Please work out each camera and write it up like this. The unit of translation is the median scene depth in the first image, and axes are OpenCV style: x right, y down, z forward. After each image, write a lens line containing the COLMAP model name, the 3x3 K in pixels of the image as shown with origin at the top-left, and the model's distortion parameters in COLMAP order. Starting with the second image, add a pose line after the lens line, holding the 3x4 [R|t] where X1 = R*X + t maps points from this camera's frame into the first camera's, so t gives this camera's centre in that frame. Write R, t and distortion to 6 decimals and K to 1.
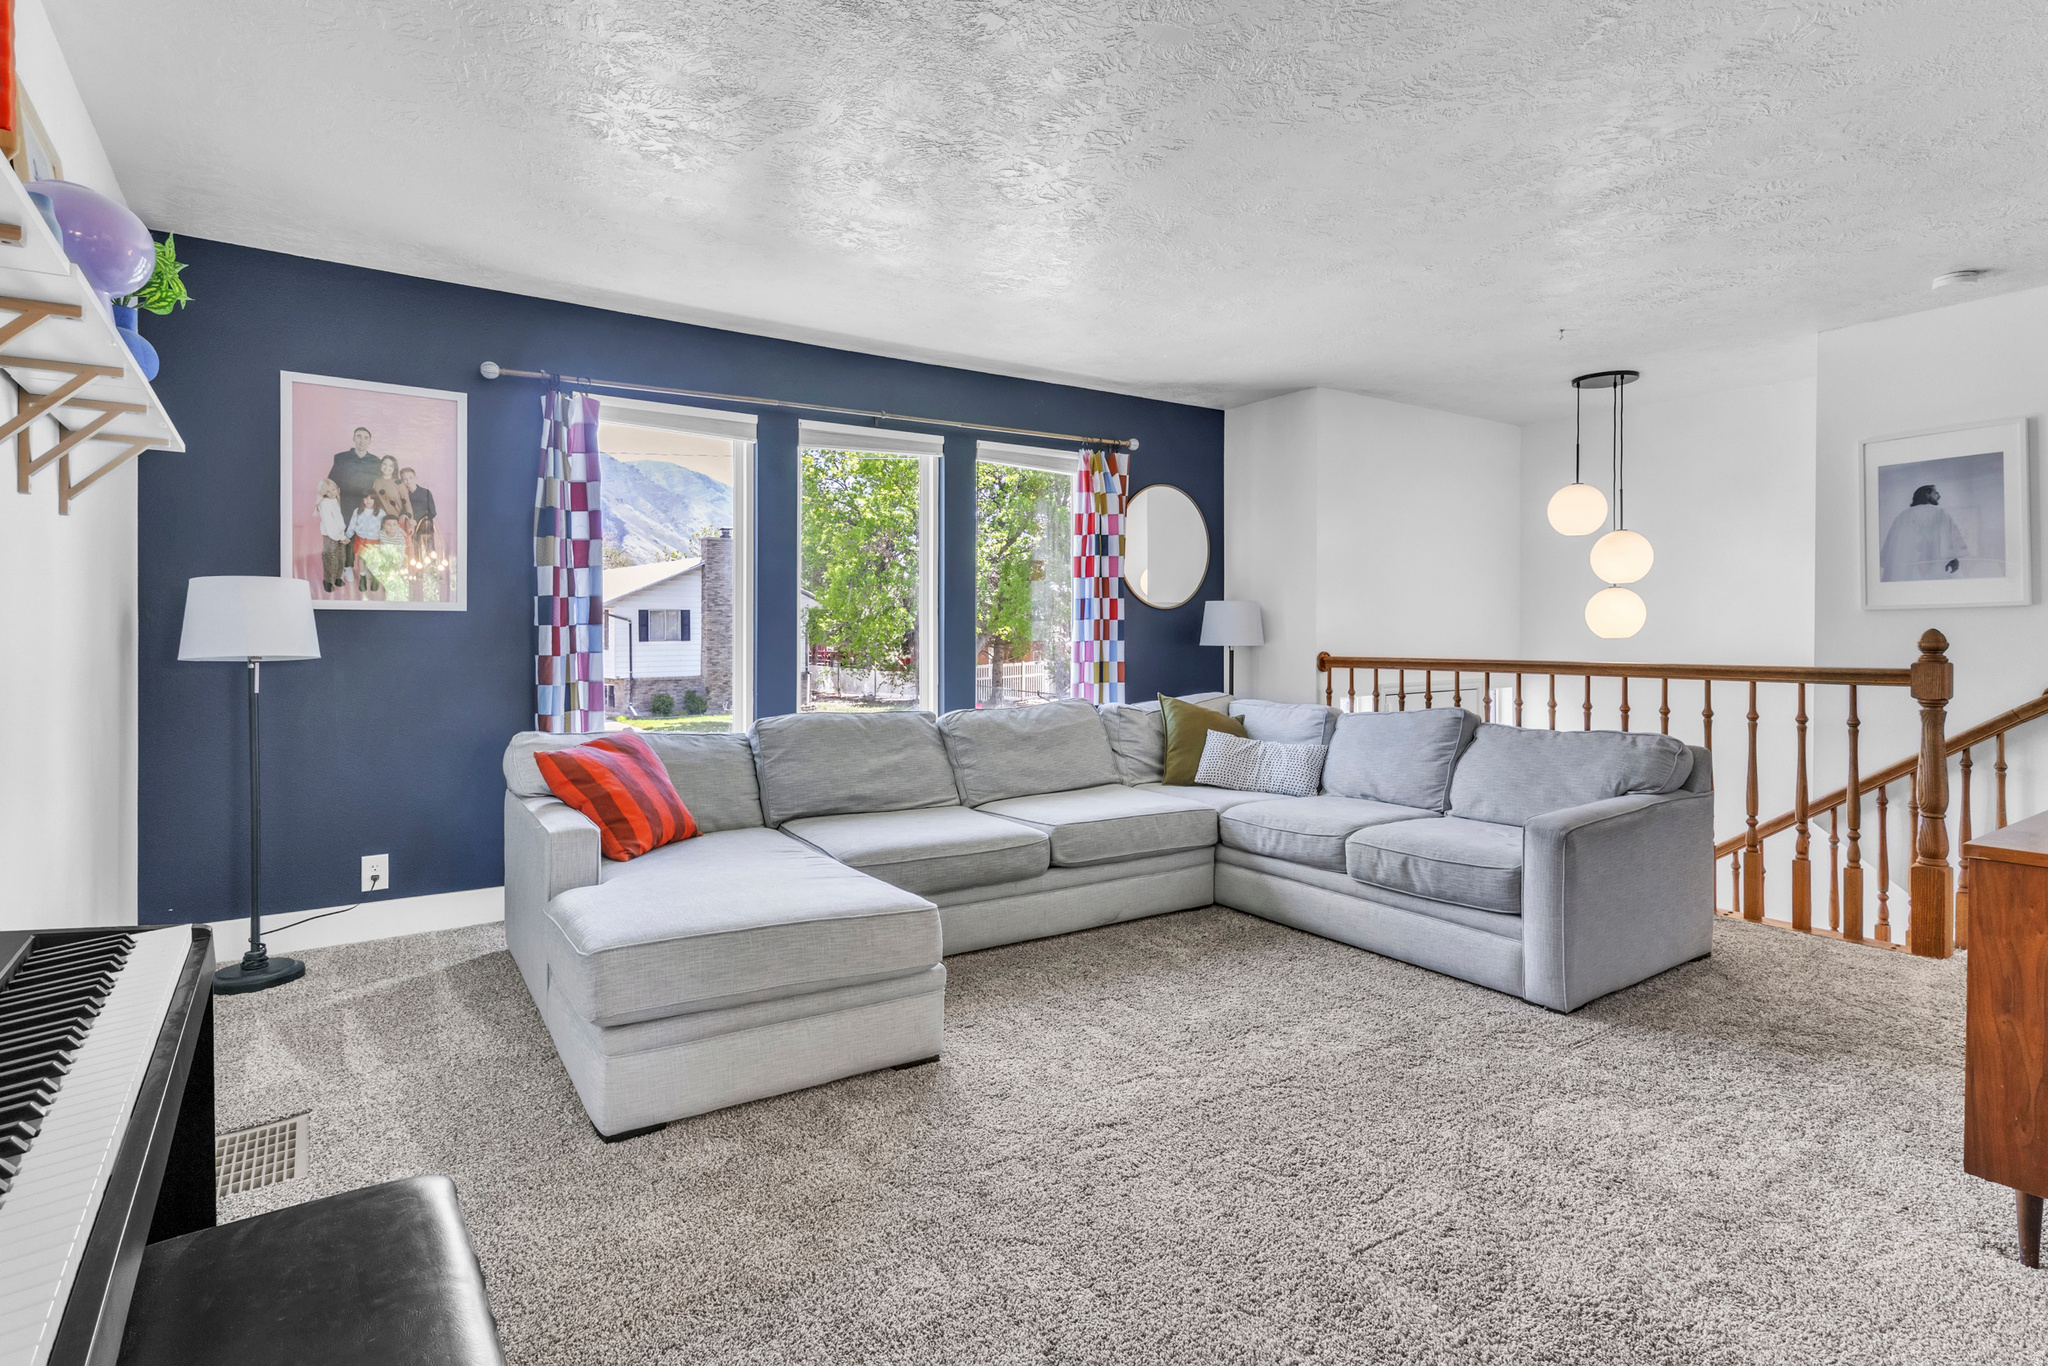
lens RADIAL K [[1038.2, 0, 1024.9], [0, 1038.2, 623.8], [0, 0, 1]] dist [0.014641, -0.000198]
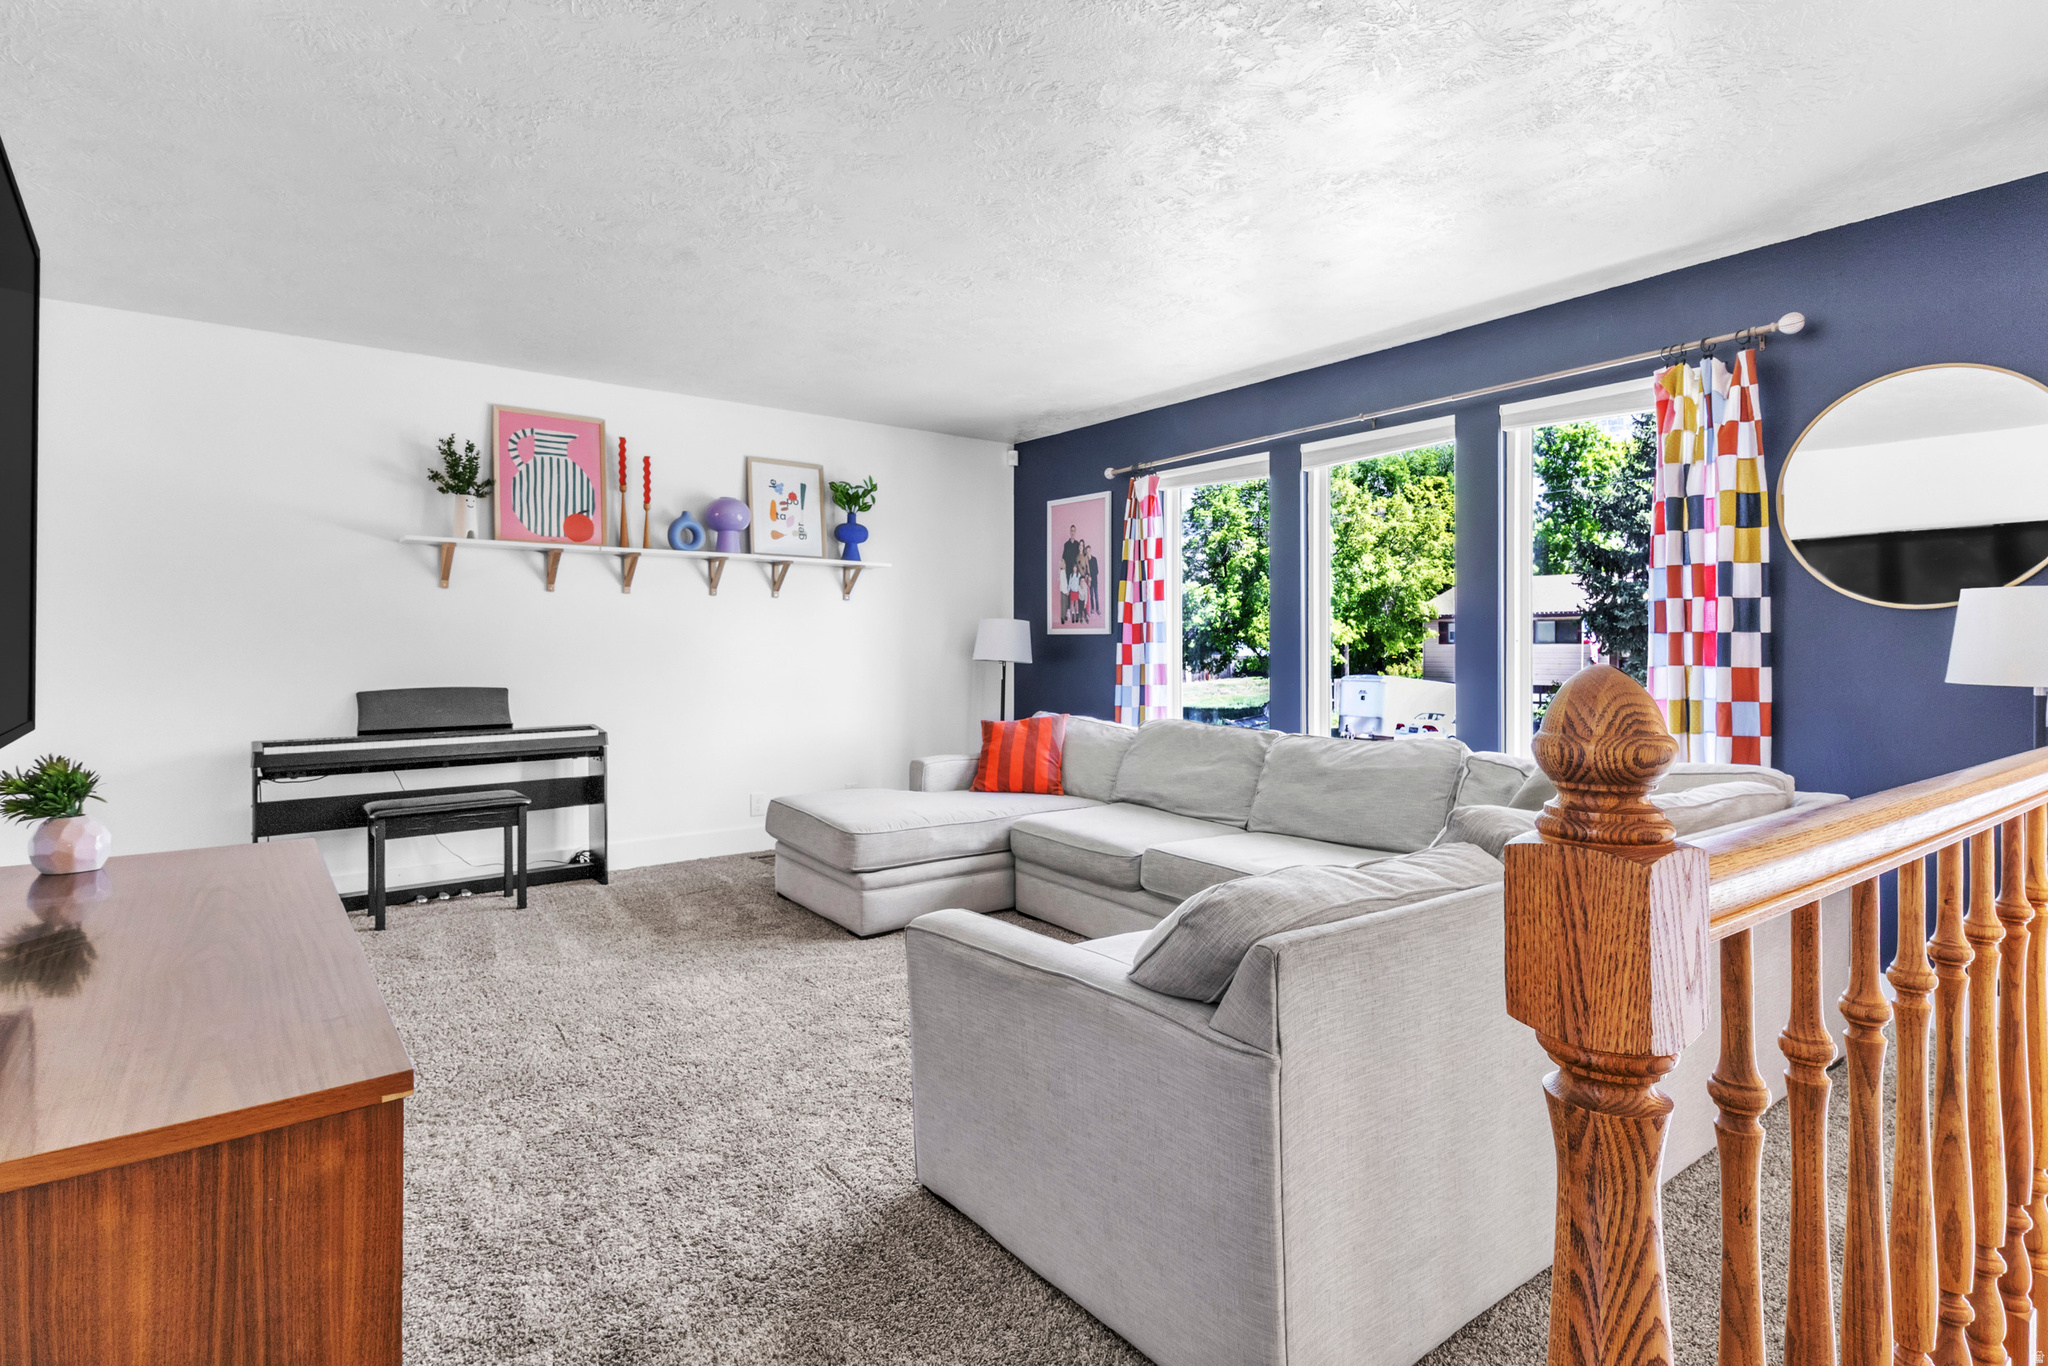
lens RADIAL K [[1028.5, 0, 1025.0], [0, 1028.5, 658.9], [0, 0, 1]] dist [0.021600, 0.000039]
pose [[0.050986, 0.010973, -0.998639, 0.930929], [0.002028, 0.999936, 0.011091, 0.005365], [0.998697, -0.002591, 0.050961, 0.785849]]
